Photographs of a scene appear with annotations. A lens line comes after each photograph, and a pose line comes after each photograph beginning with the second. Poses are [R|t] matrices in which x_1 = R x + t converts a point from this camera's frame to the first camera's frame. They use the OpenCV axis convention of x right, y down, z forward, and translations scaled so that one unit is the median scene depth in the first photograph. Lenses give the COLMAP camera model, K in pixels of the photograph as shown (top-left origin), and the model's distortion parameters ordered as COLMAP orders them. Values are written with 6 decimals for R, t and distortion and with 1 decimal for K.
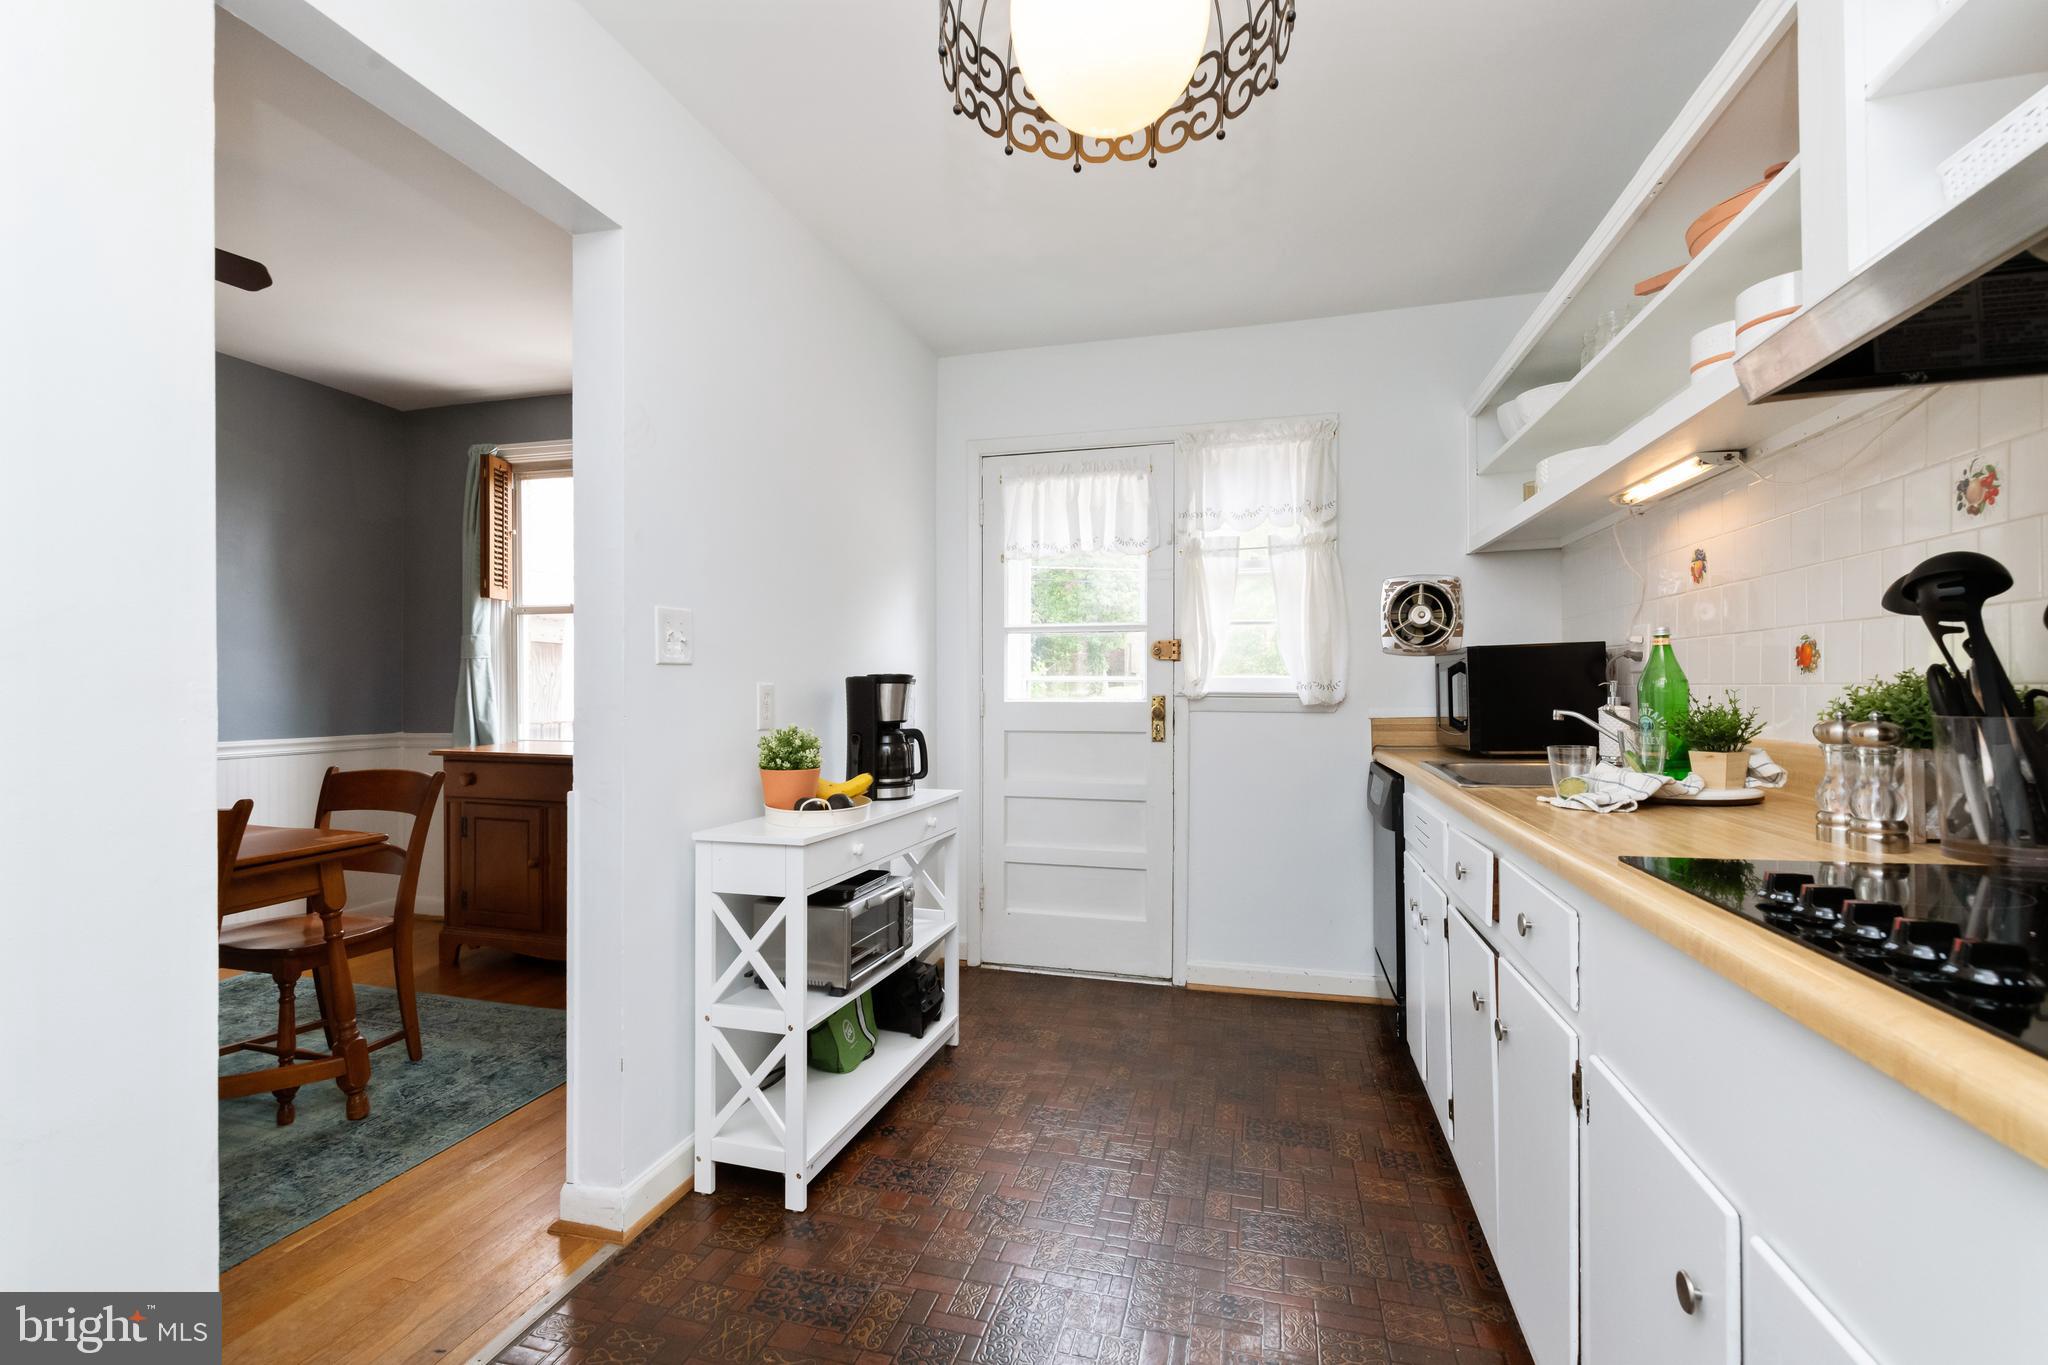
lens RADIAL K [[882.1, 0, 1032.5], [0, 882.1, 680.1], [0, 0, 1]] dist [-0.000569, -0.000427]
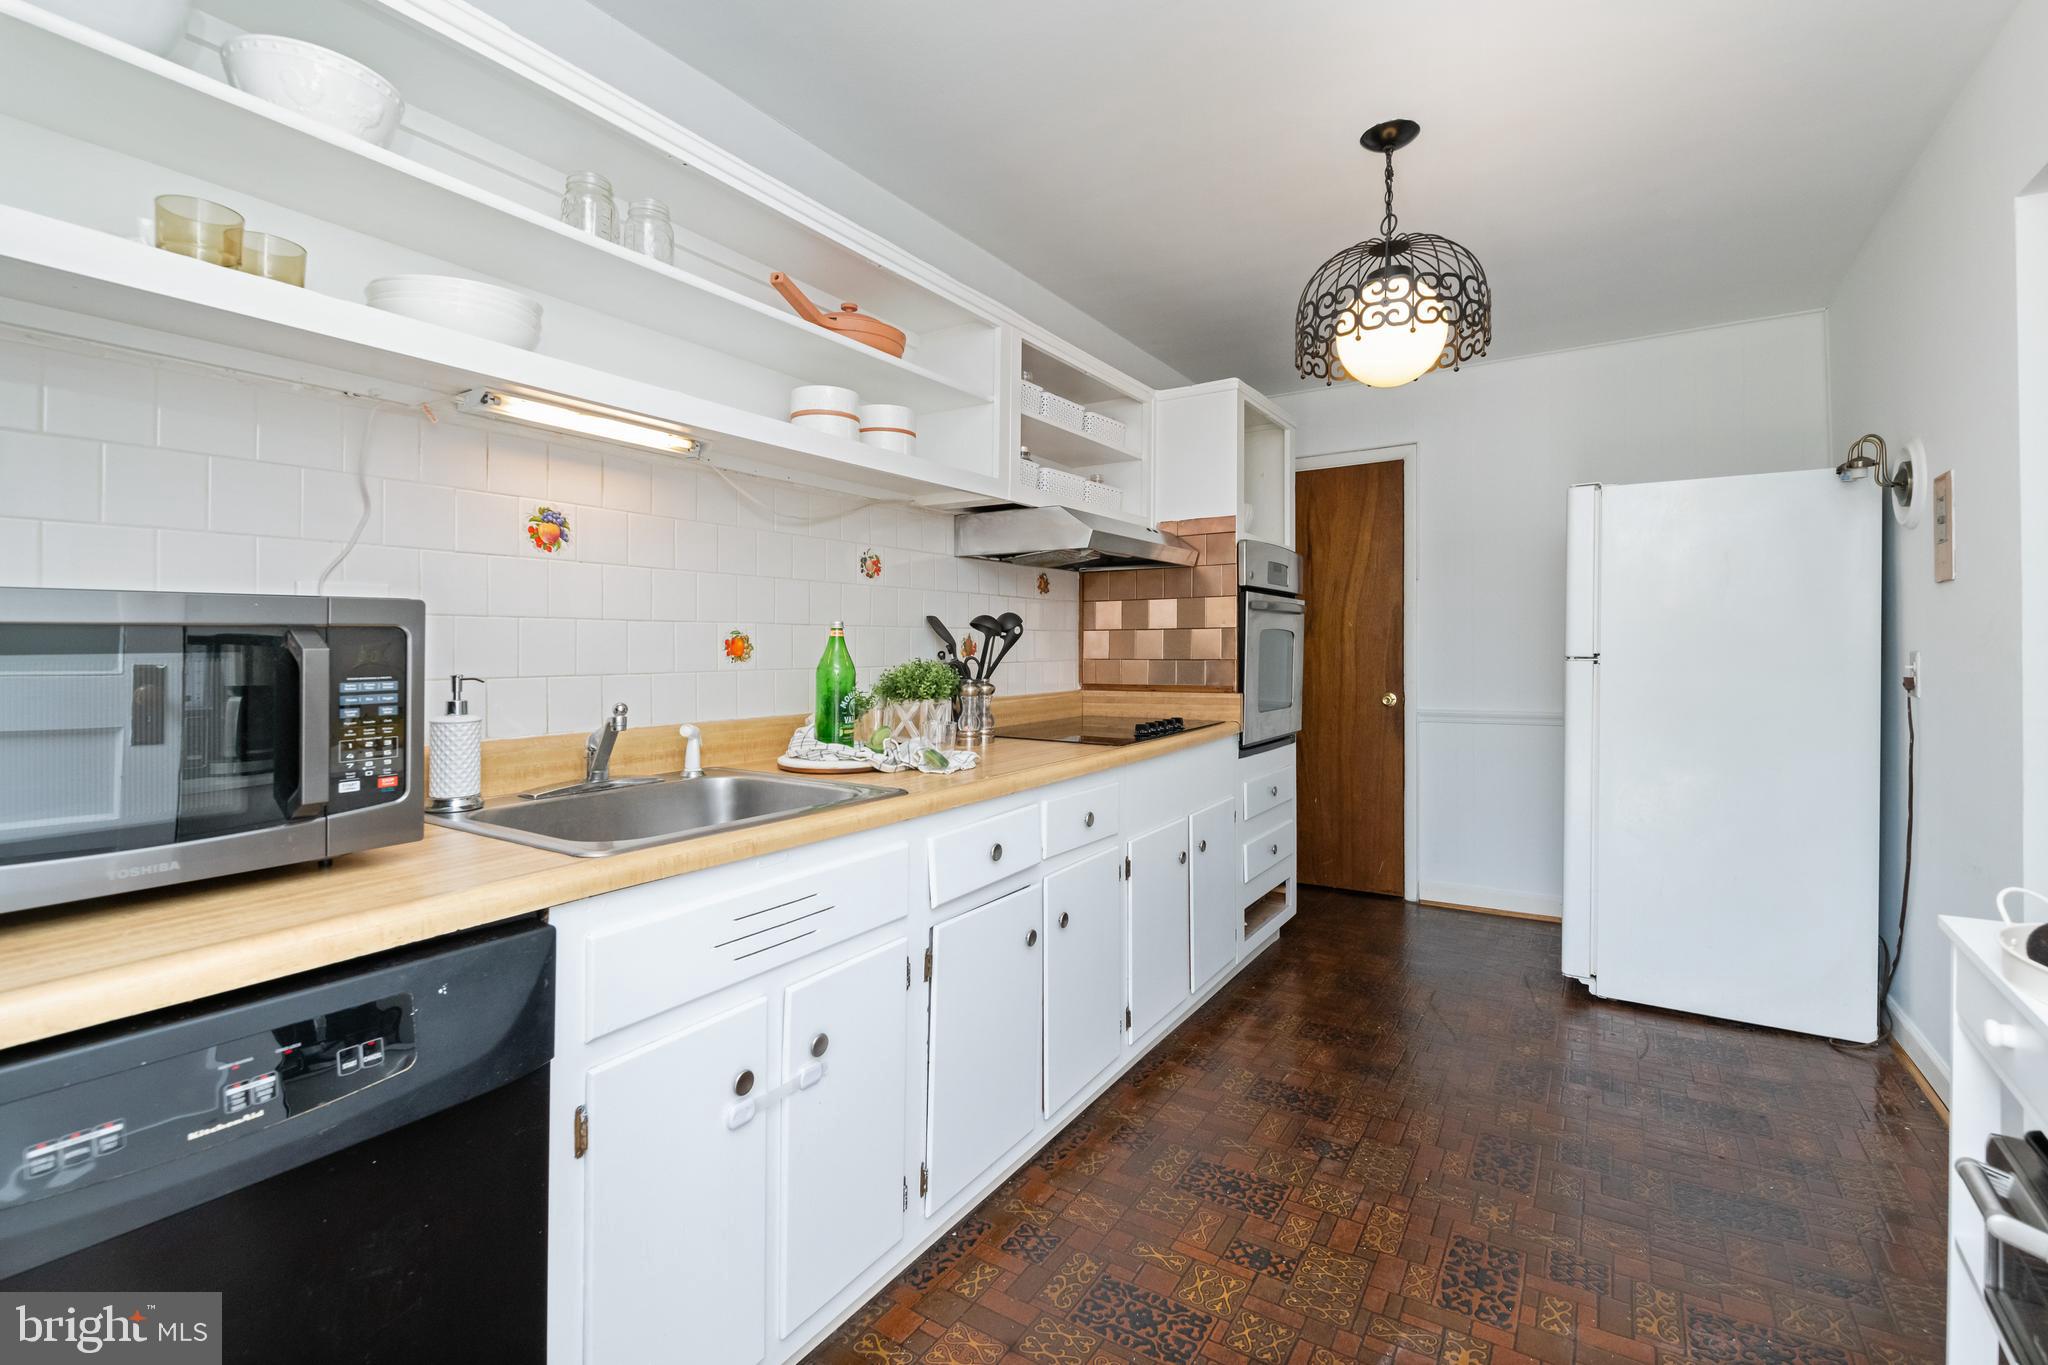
lens RADIAL K [[863.3, 0, 982.8], [0, 863.3, 653.9], [0, 0, 1]] dist [0.001460, -0.000022]
pose [[-0.929906, 0.010947, 0.367634, 0.064086], [0.010023, 0.999940, -0.004423, -0.005389], [-0.367661, -0.000428, -0.929960, 1.044124]]
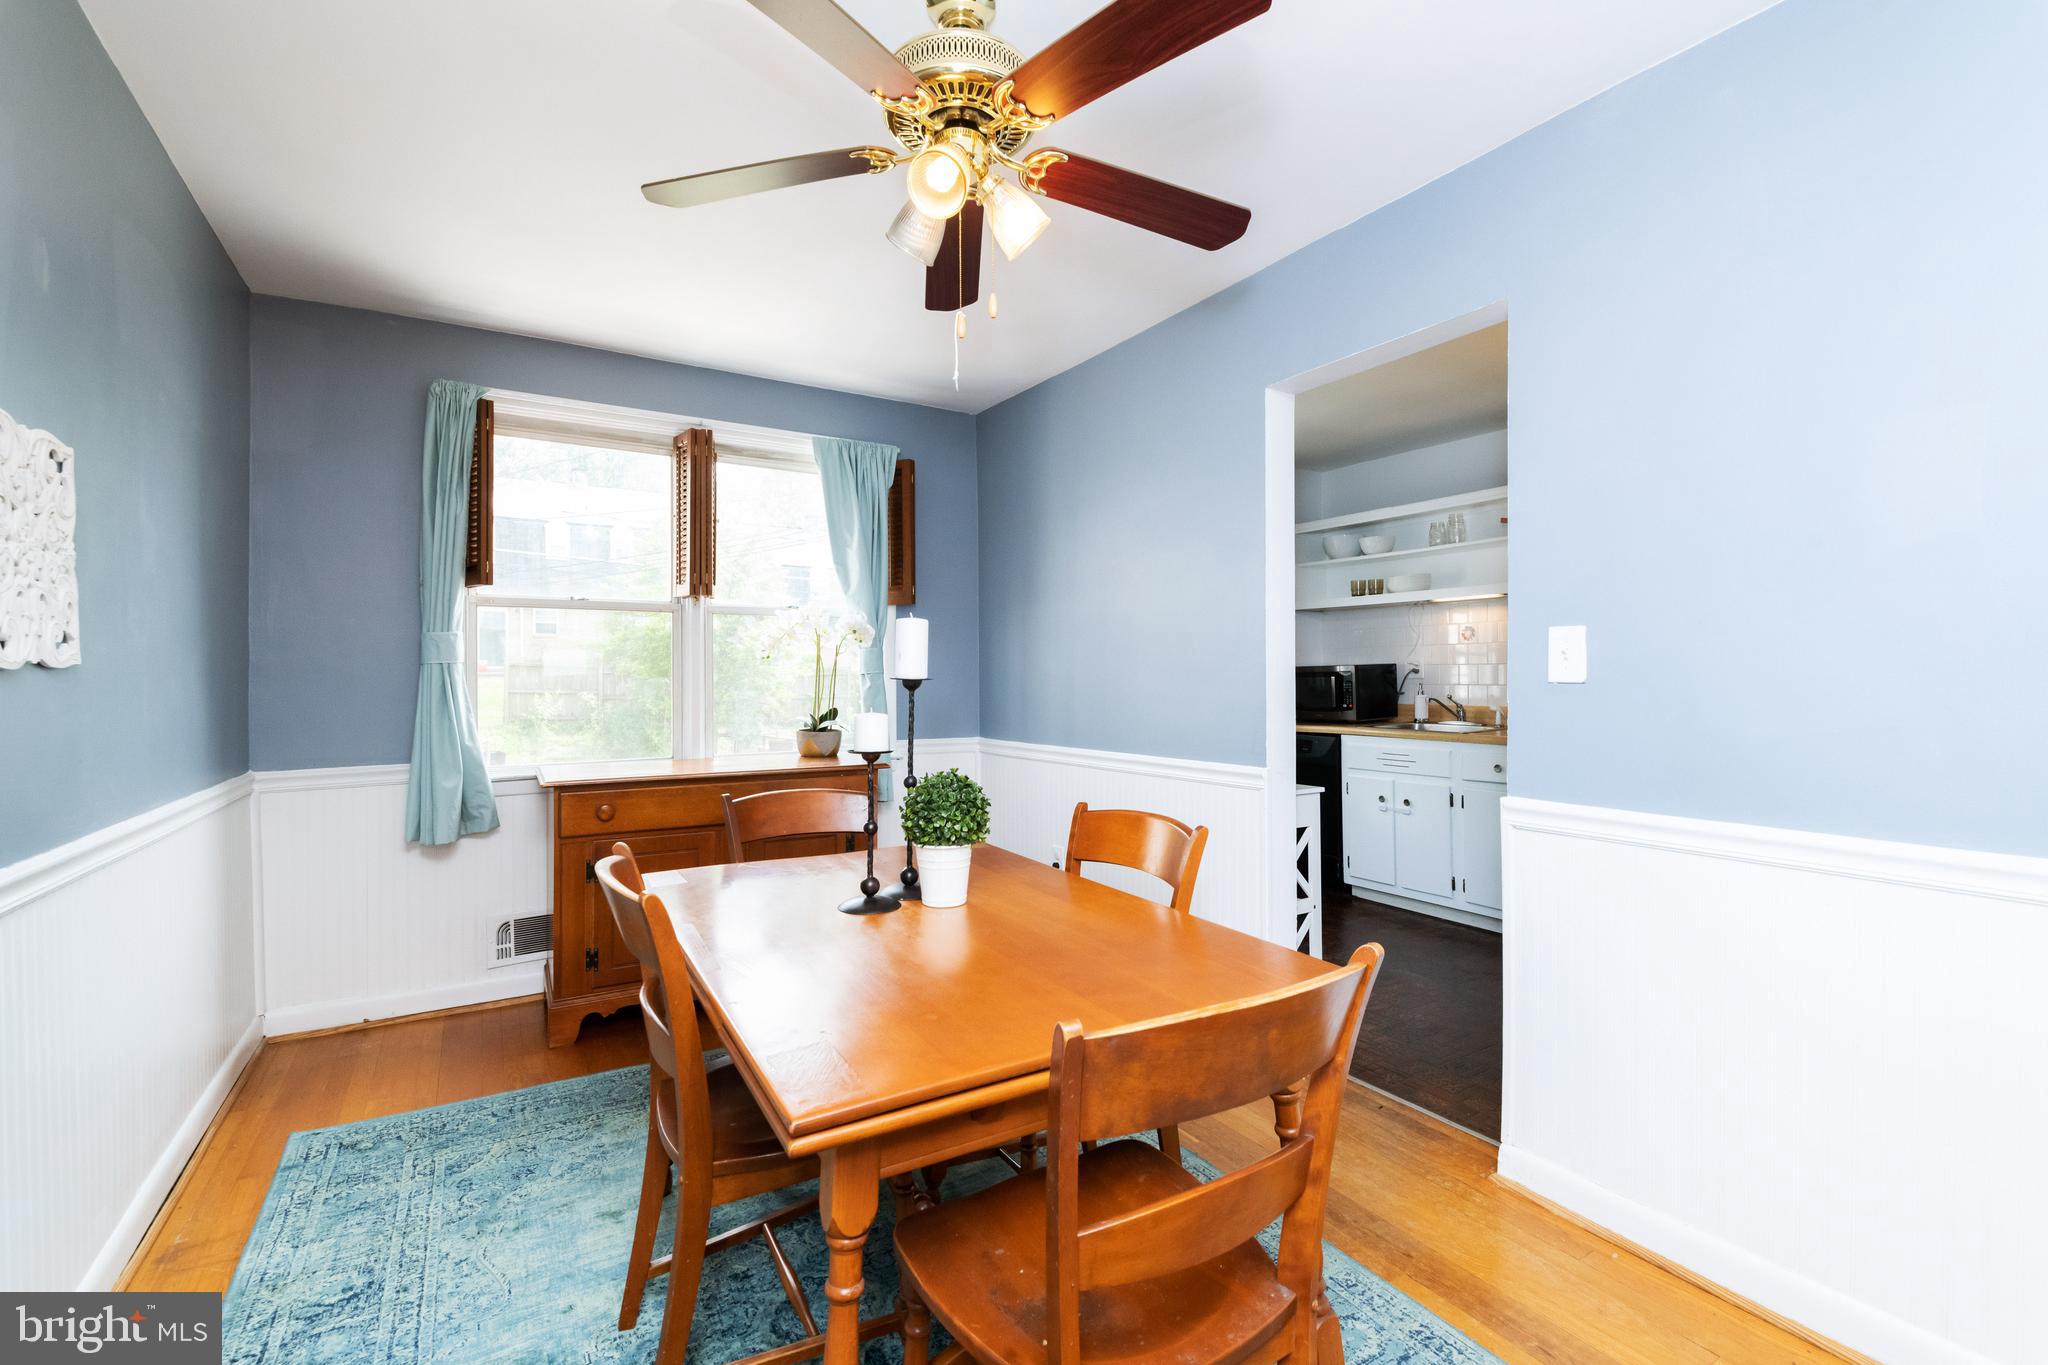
lens RADIAL K [[882.1, 0, 1032.5], [0, 882.1, 680.1], [0, 0, 1]] dist [-0.000569, -0.000427]
pose [[0.696396, -0.003258, 0.717650, -1.080051], [-0.003048, 0.999967, 0.007498, -0.013485], [-0.717651, -0.007409, 0.696364, 0.150617]]
